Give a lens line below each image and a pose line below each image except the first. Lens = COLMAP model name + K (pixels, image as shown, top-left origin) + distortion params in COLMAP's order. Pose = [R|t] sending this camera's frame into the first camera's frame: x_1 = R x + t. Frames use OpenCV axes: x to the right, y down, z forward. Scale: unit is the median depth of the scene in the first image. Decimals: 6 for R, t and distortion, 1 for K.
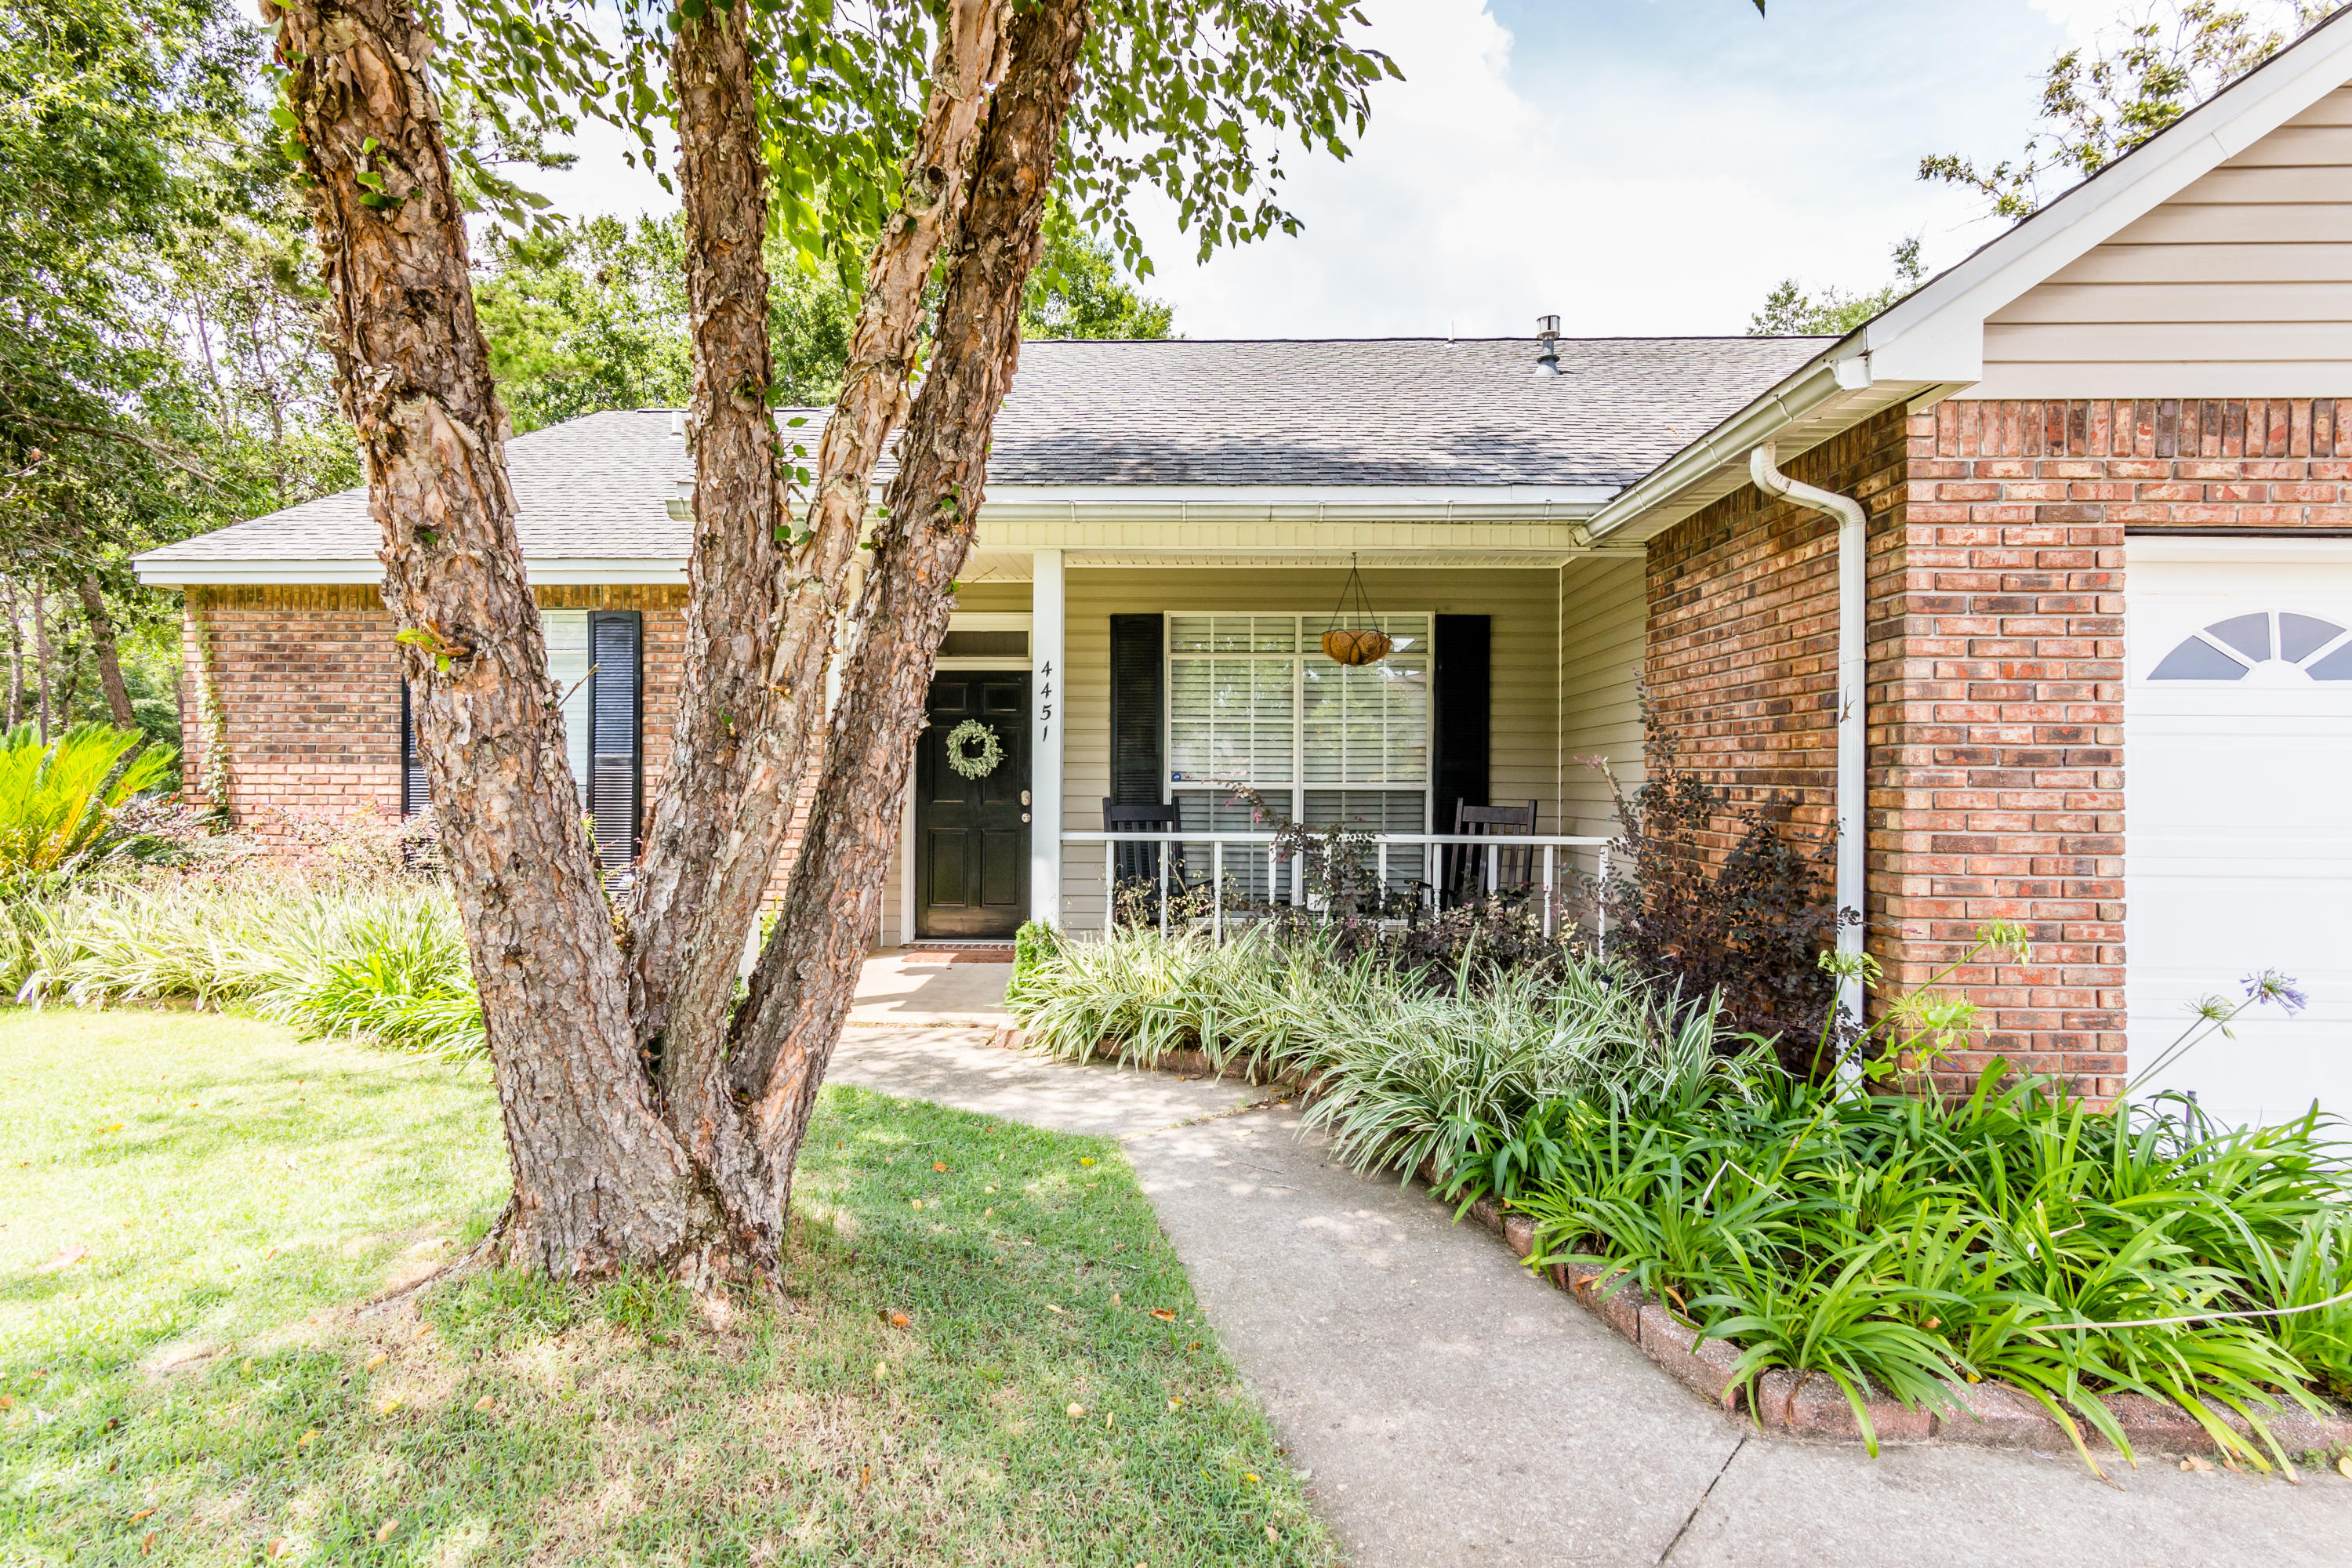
lens RADIAL K [[1156.0, 0, 1173.5], [0, 1156.0, 794.9], [0, 0, 1]] dist [0.002484, -0.001733]
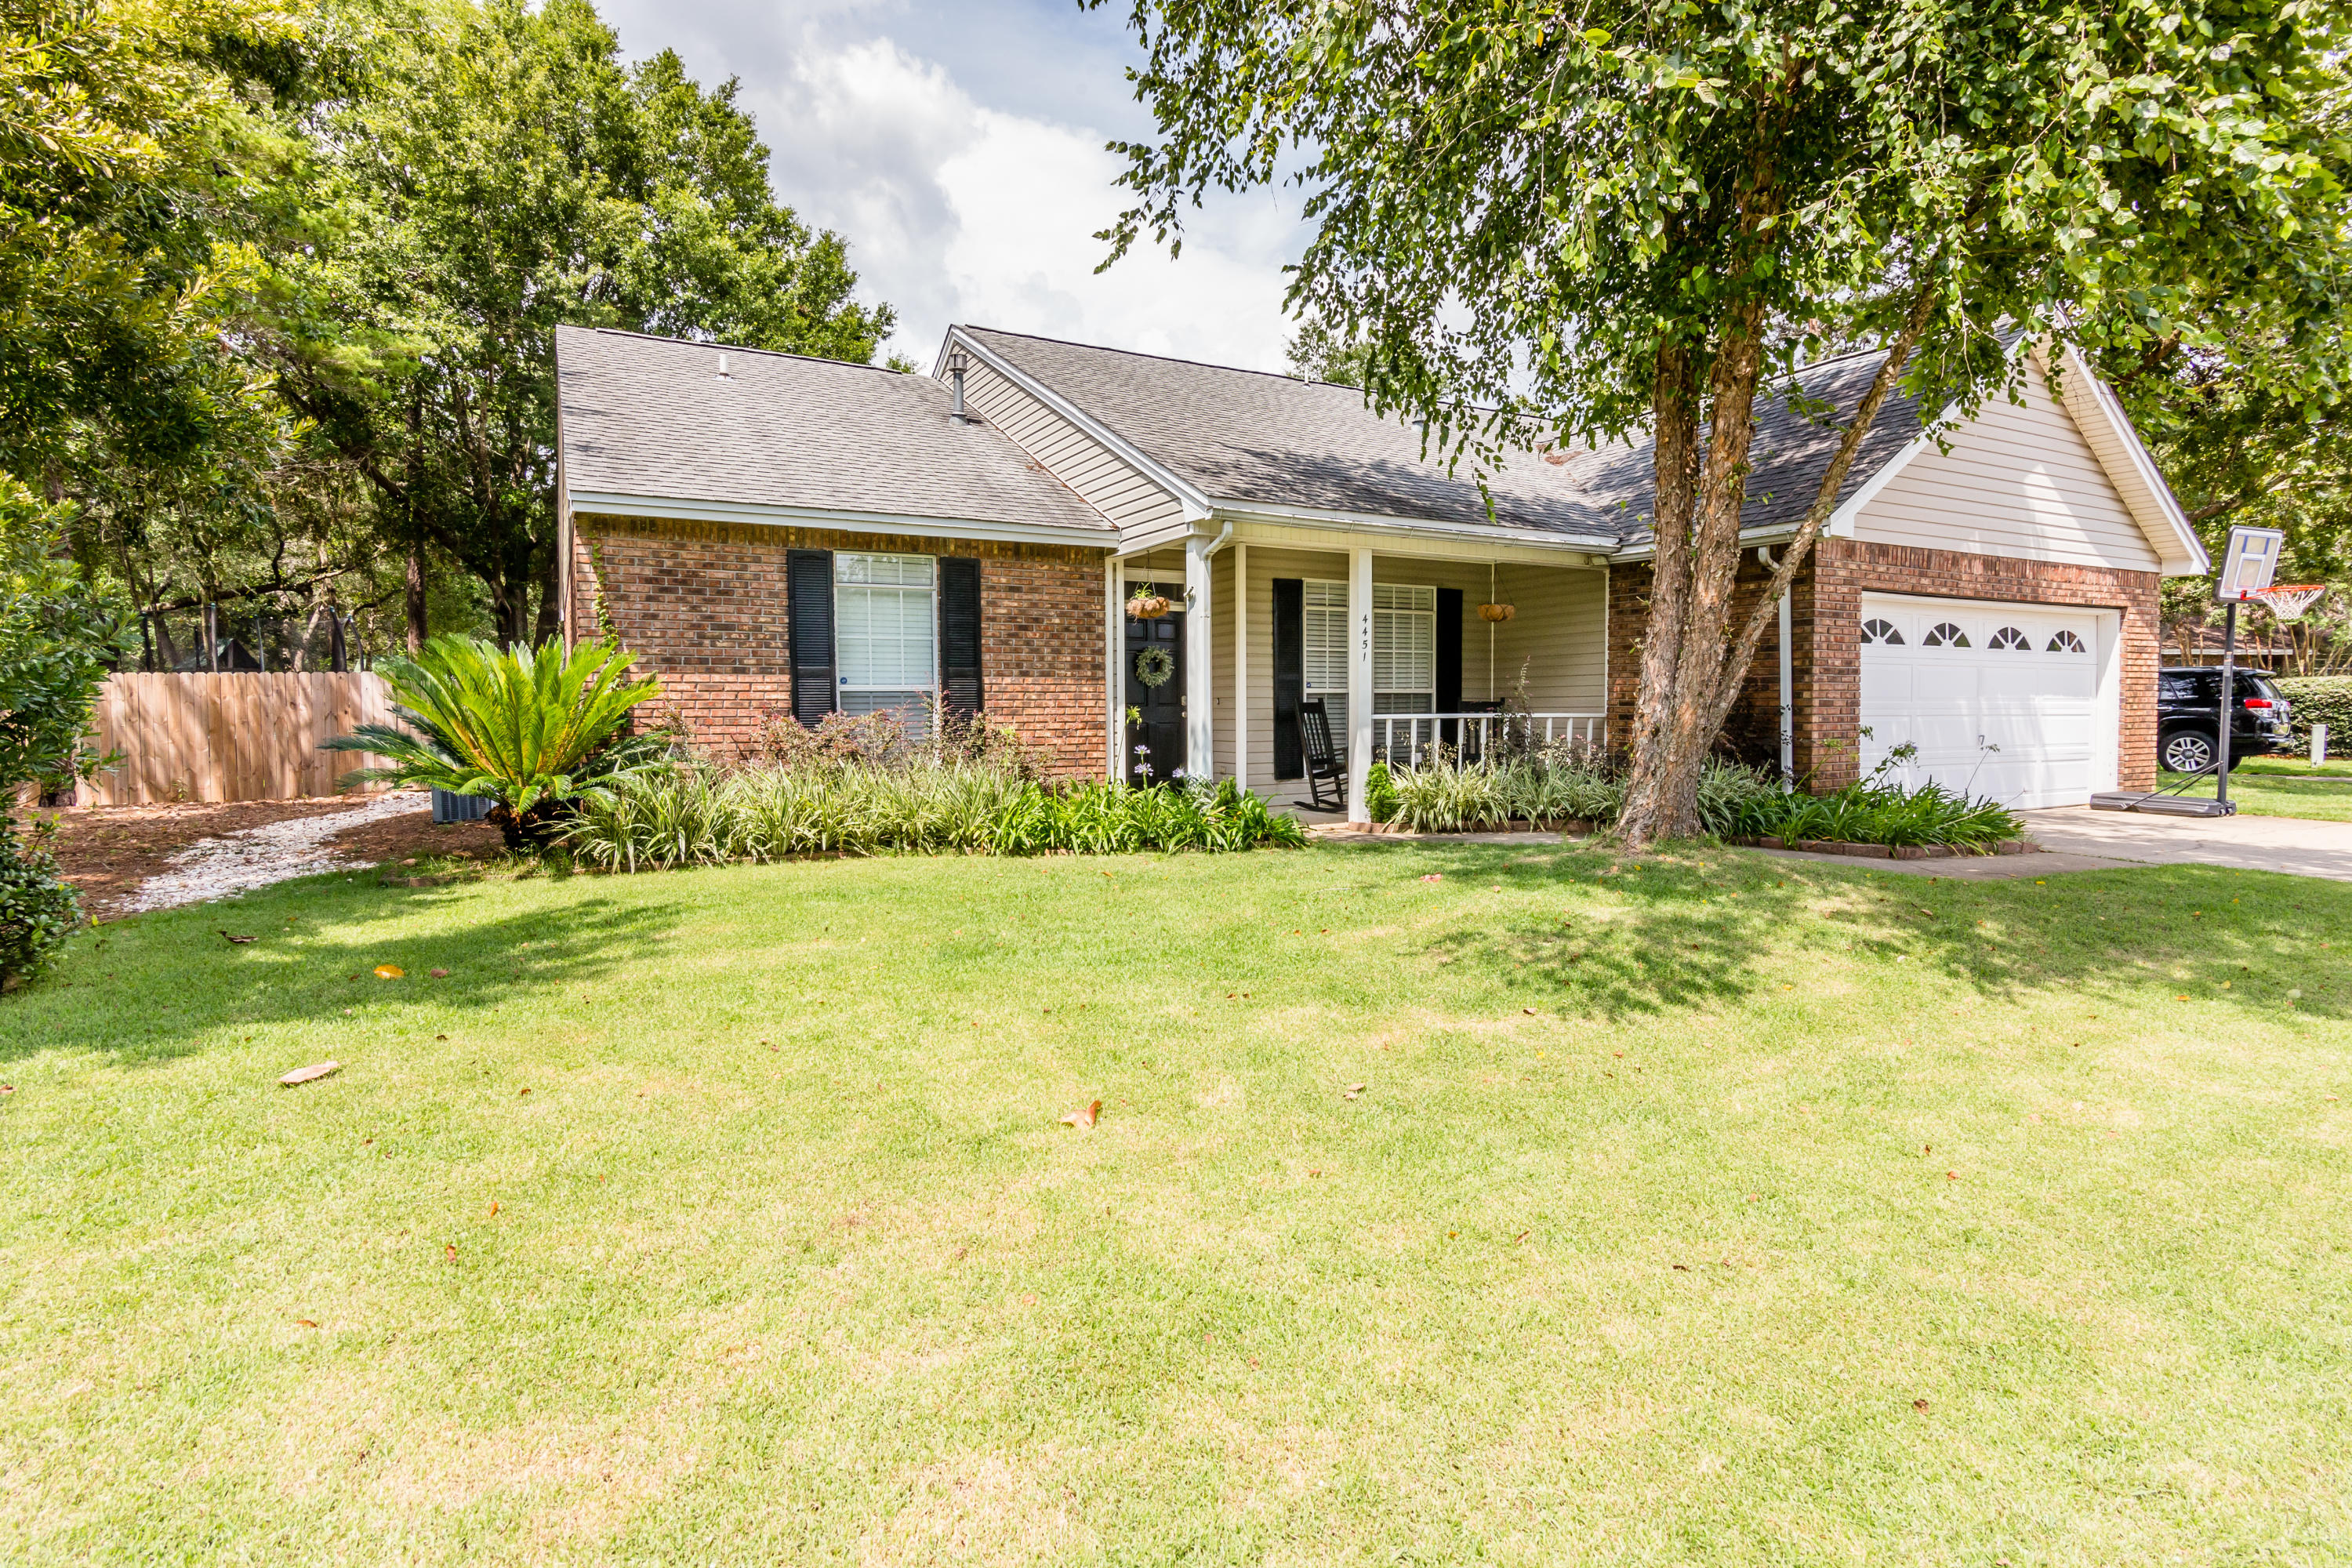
lens RADIAL K [[1156.0, 0, 1187.1], [0, 1156.0, 763.4], [0, 0, 1]] dist [0.002484, -0.001733]
pose [[0.858792, -0.034941, 0.511131, -0.931832], [0.014897, 0.998953, 0.043259, 0.020676], [-0.512107, -0.029536, 0.858414, -0.261417]]
